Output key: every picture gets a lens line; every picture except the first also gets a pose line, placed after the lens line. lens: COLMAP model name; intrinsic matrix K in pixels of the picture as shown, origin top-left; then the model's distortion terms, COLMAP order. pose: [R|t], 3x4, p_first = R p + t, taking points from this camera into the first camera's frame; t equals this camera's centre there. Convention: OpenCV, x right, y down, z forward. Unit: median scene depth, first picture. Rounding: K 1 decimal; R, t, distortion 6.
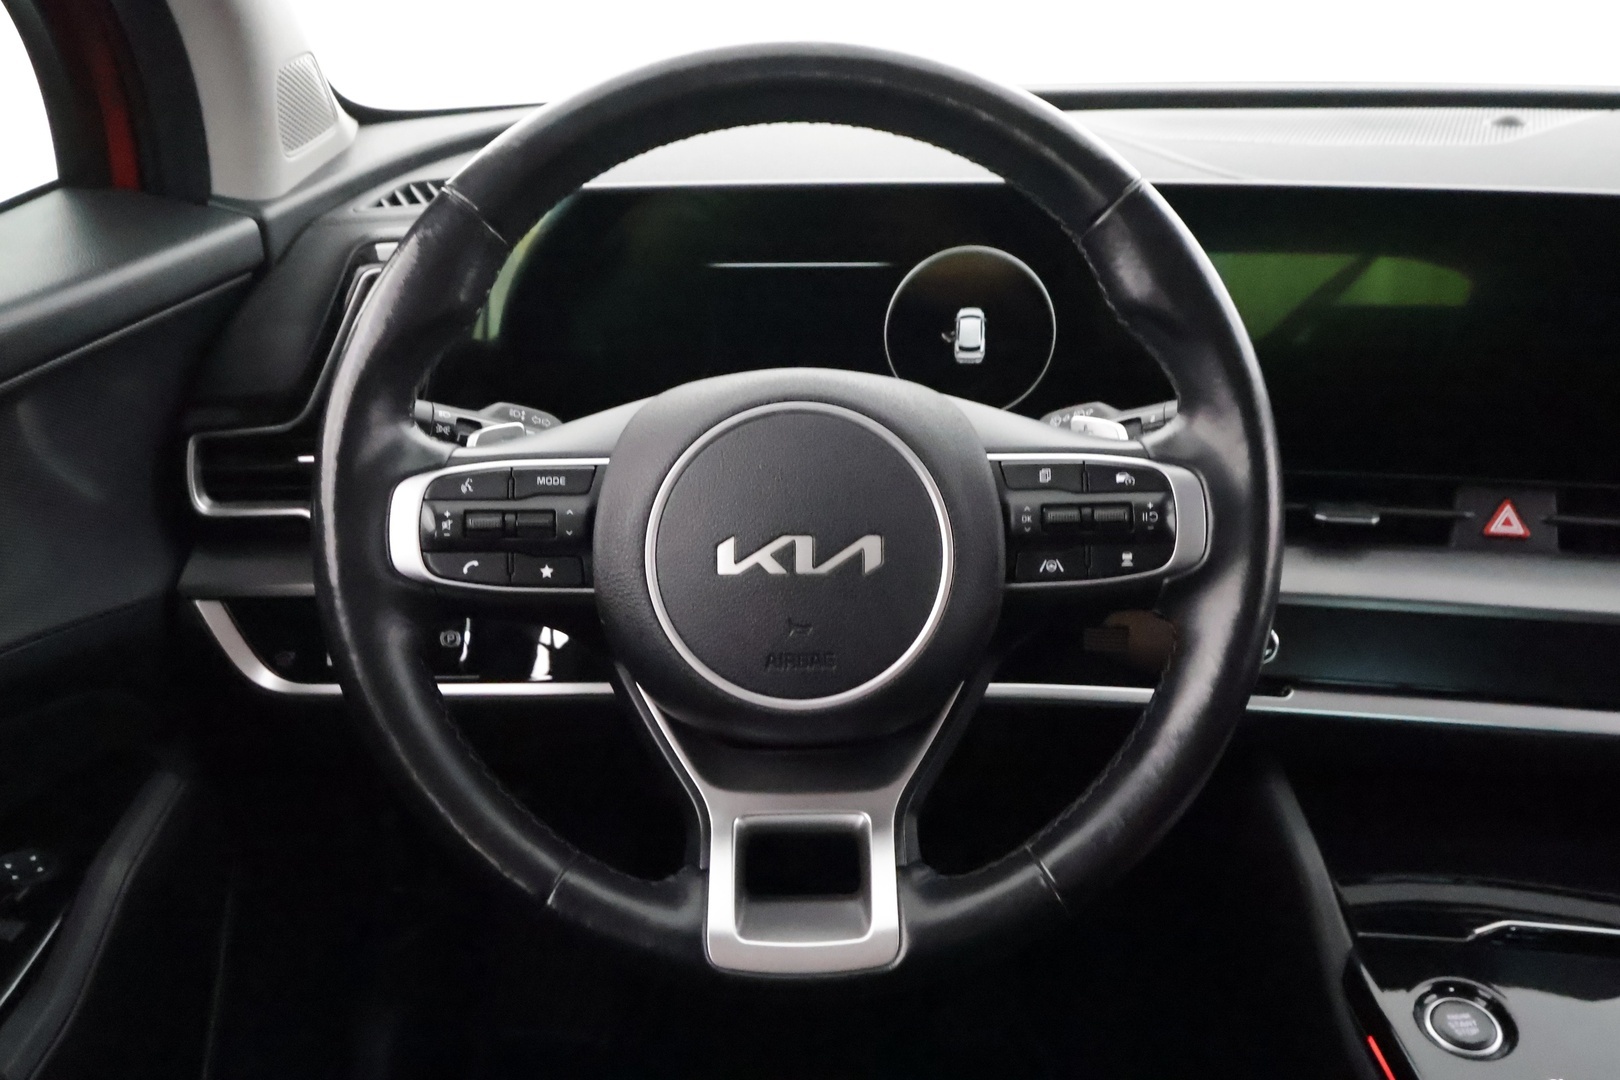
lens RADIAL K [[1281.4, 0, 810.0], [0, 1281.4, 540.0], [0, 0, 1]] dist [0.007698, 0.007551]
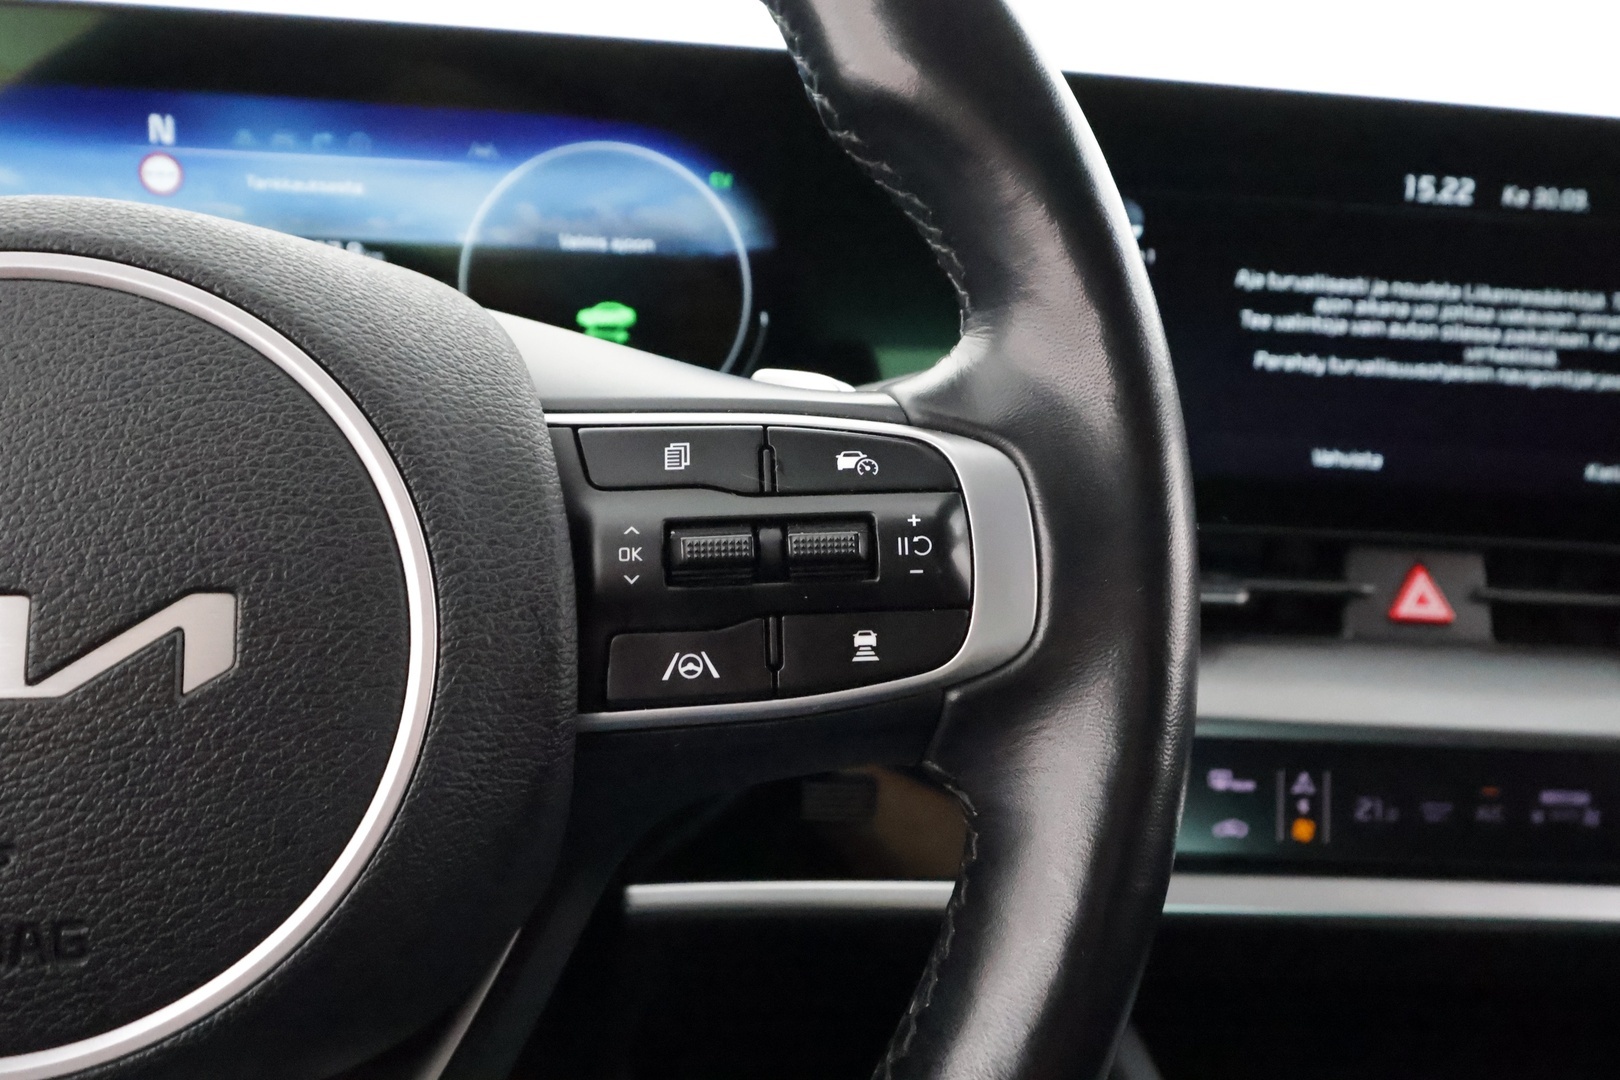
lens RADIAL K [[1281.4, 0, 810.0], [0, 1281.4, 540.0], [0, 0, 1]] dist [0.007698, 0.007551]
pose [[0.981243, 0.002144, 0.192764, 0.145235], [0.016808, 0.995178, -0.096631, 0.020272], [-0.192042, 0.098059, 0.976476, 0.576321]]
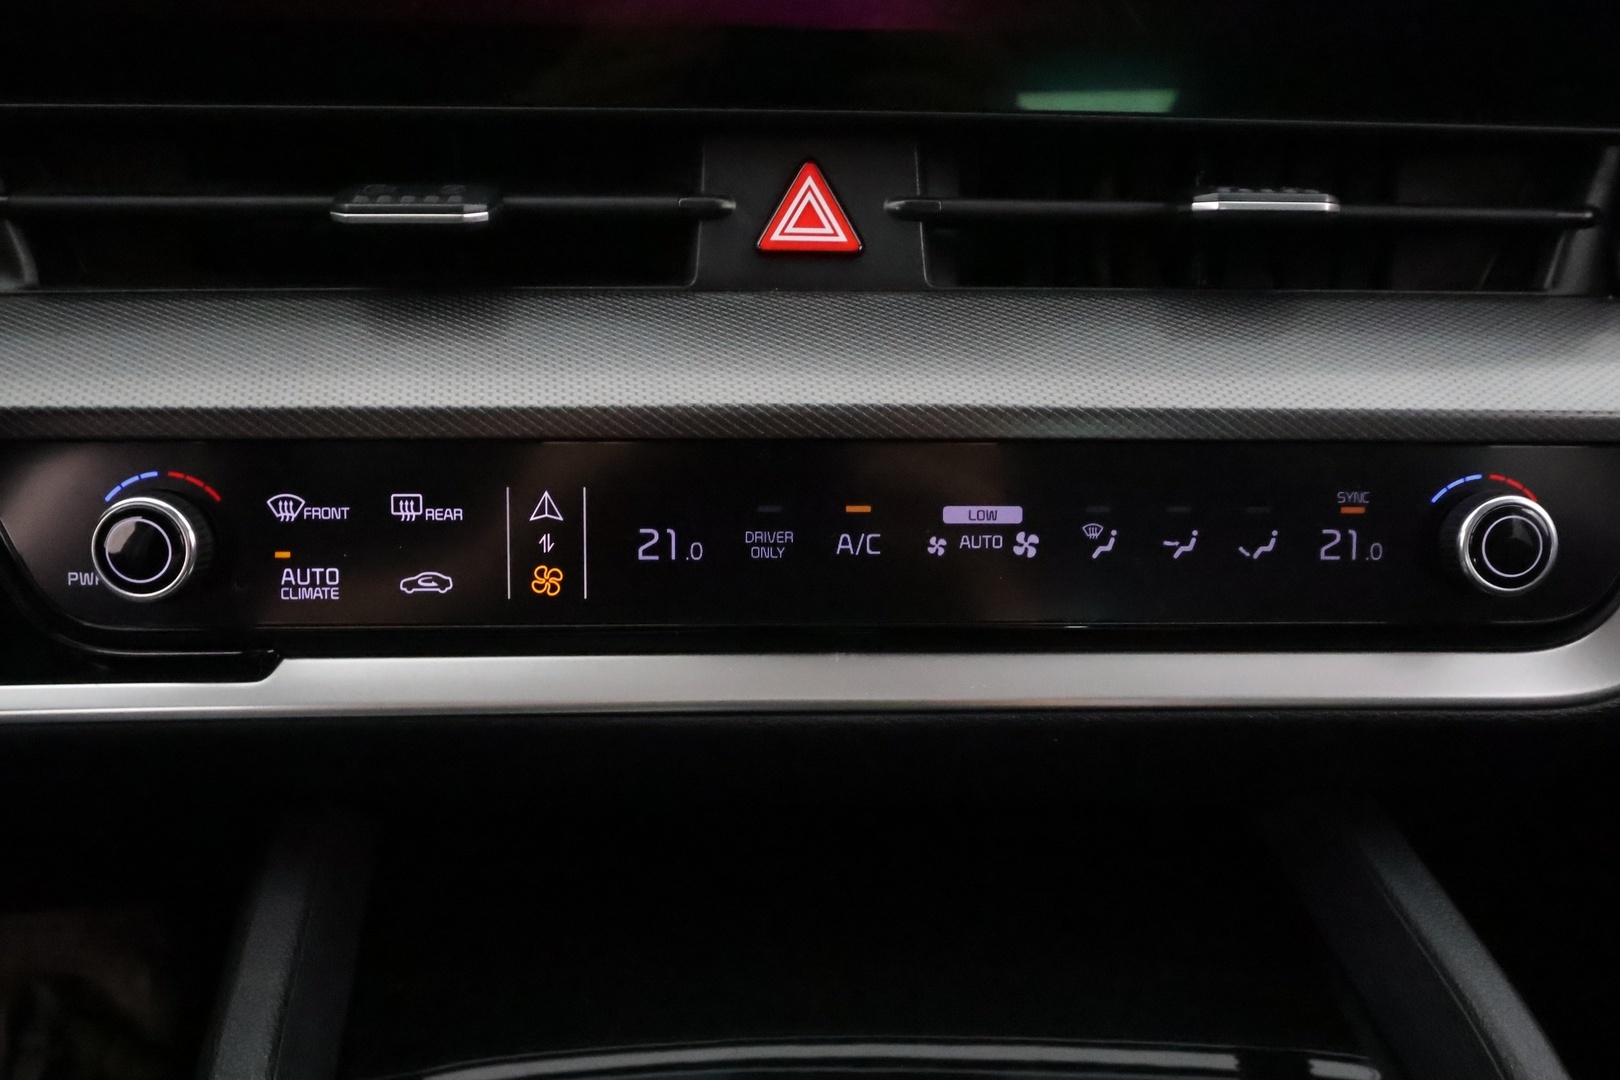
lens RADIAL K [[1281.4, 0, 810.0], [0, 1281.4, 540.0], [0, 0, 1]] dist [0.007698, 0.007551]
pose [[0.977929, -0.069003, 0.197214, 0.638761], [0.051693, 0.994452, 0.091618, 0.075071], [-0.202442, -0.079401, 0.976070, 0.818725]]
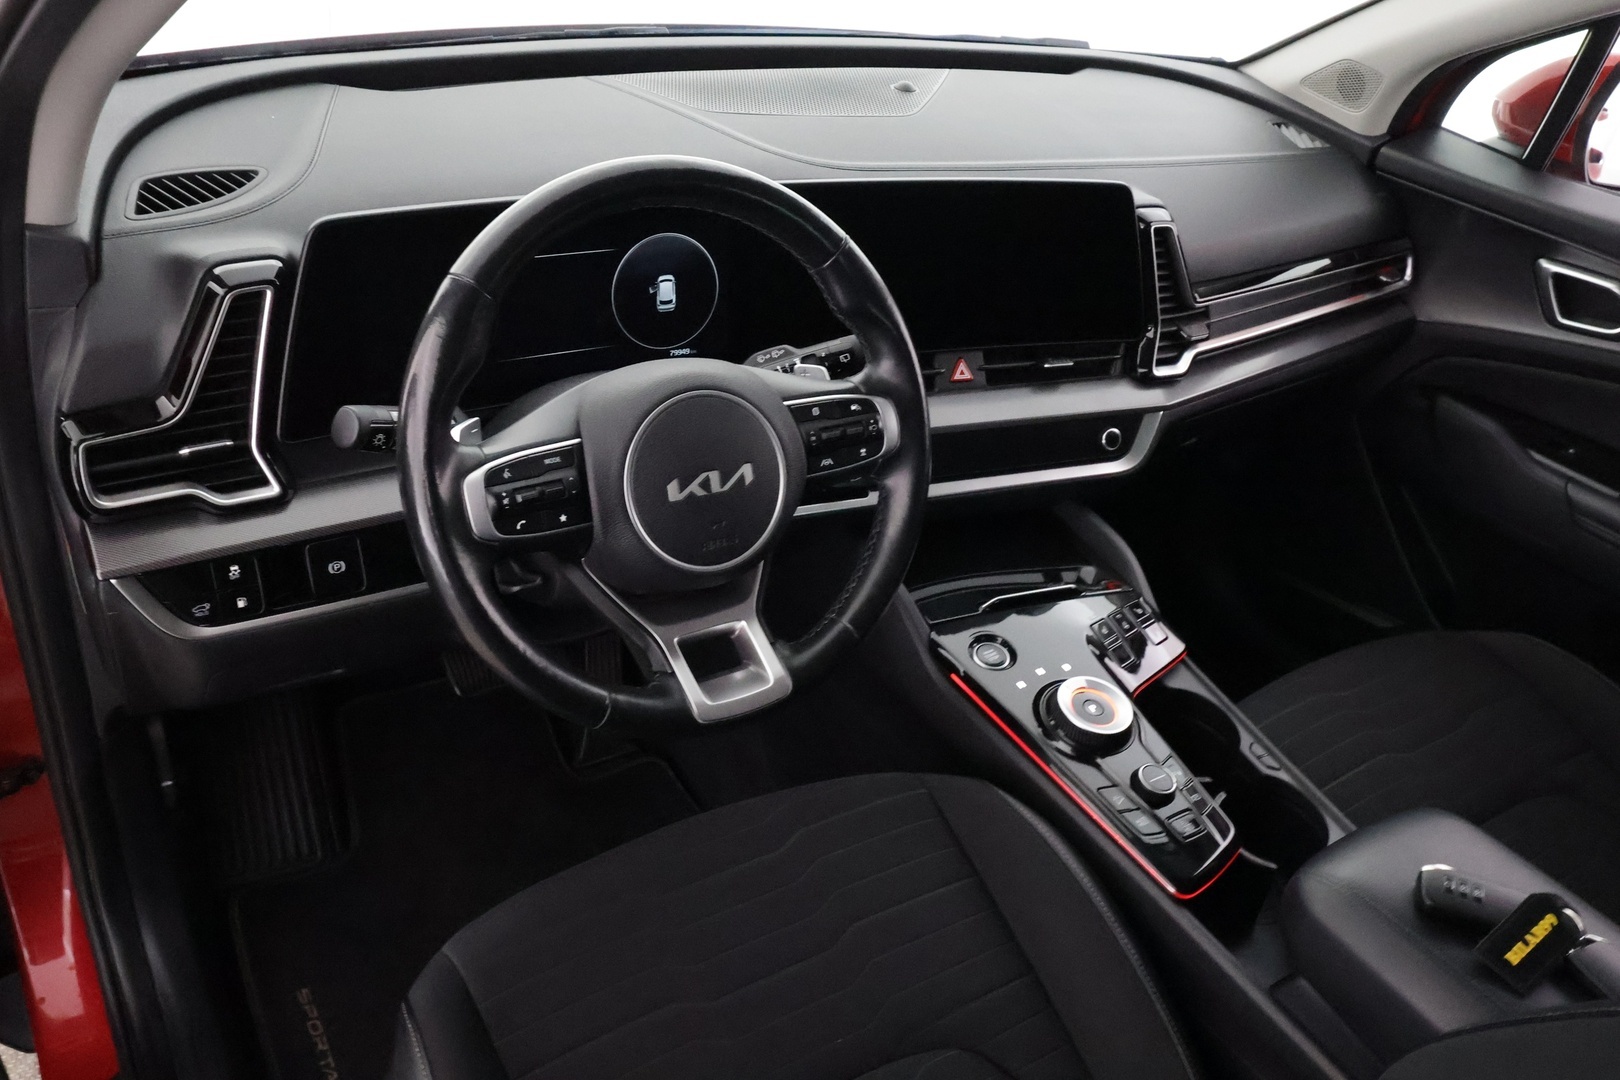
lens RADIAL K [[1318.3, 0, 810.0], [0, 1318.3, 540.0], [0, 0, 1]] dist [0.001897, 0.001172]
pose [[0.841169, -0.195936, 0.504027, -0.776813], [0.100096, 0.972359, 0.210947, -0.263361], [-0.531427, -0.126991, 0.837531, -0.539908]]
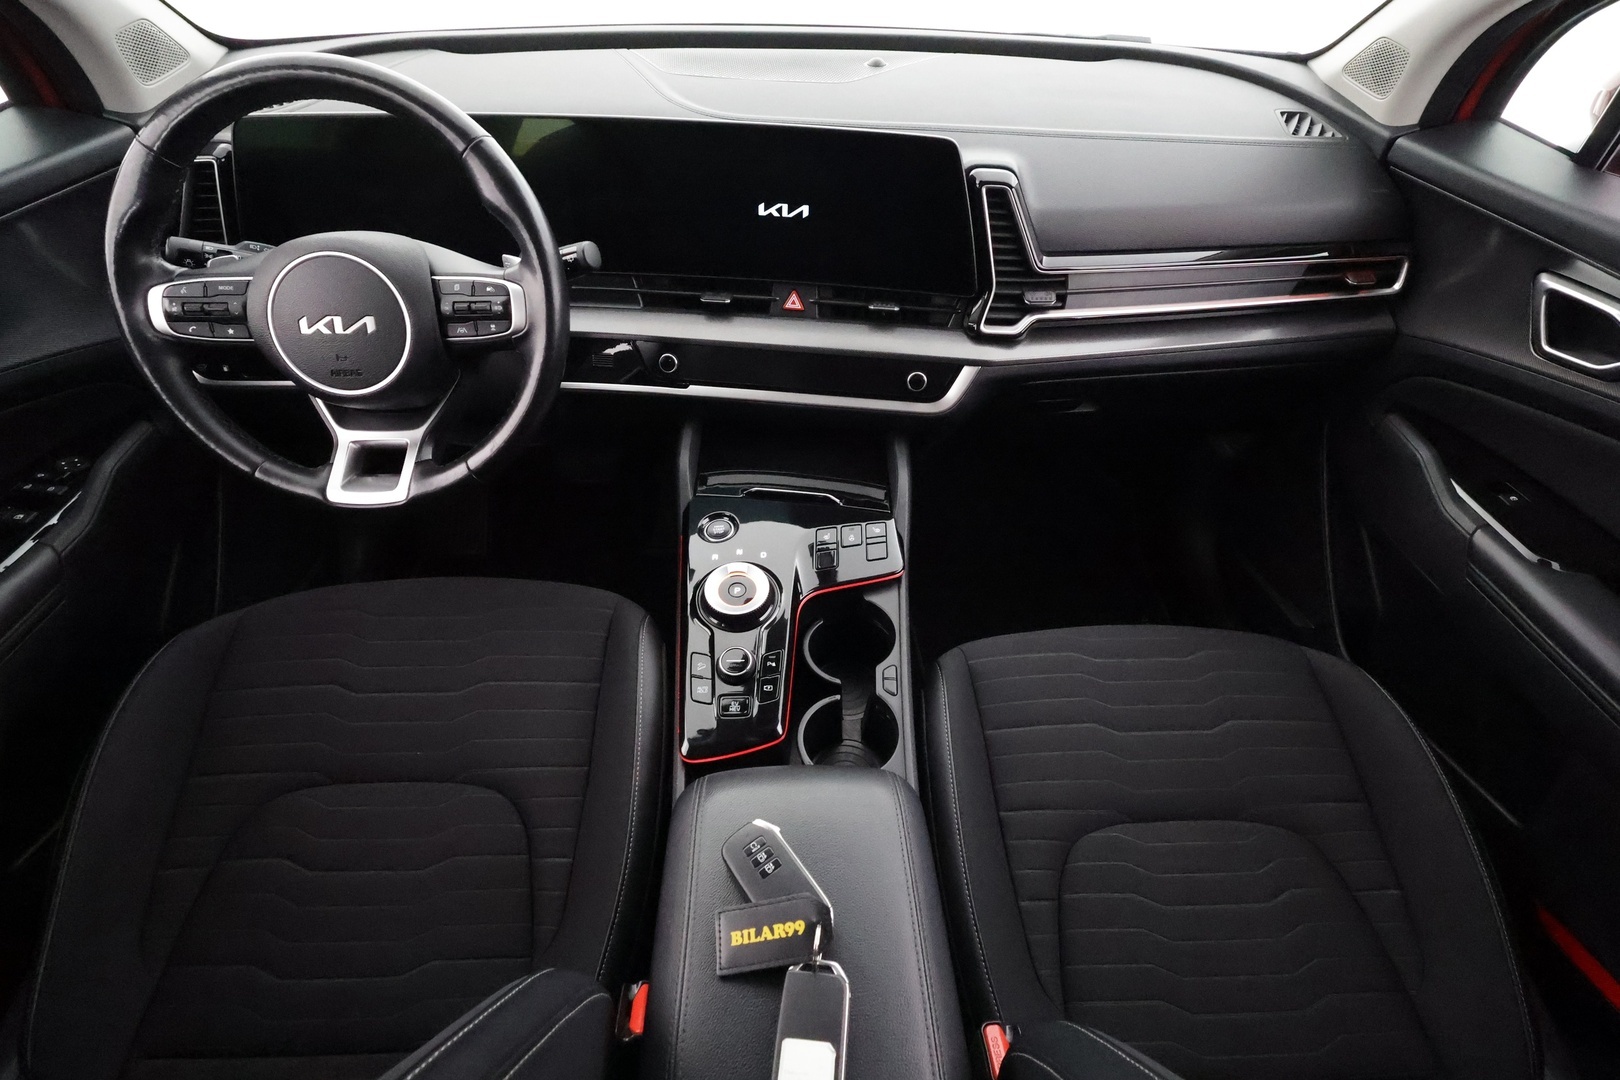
lens RADIAL K [[756.2, 0, 810.0], [0, 756.2, 540.0], [0, 0, 1]] dist [0.004810, 0.000490]
pose [[0.999613, -0.002785, 0.027682, 0.754530], [-0.006282, 0.946697, 0.322063, -0.062303], [-0.027103, -0.322112, 0.946313, -0.381633]]
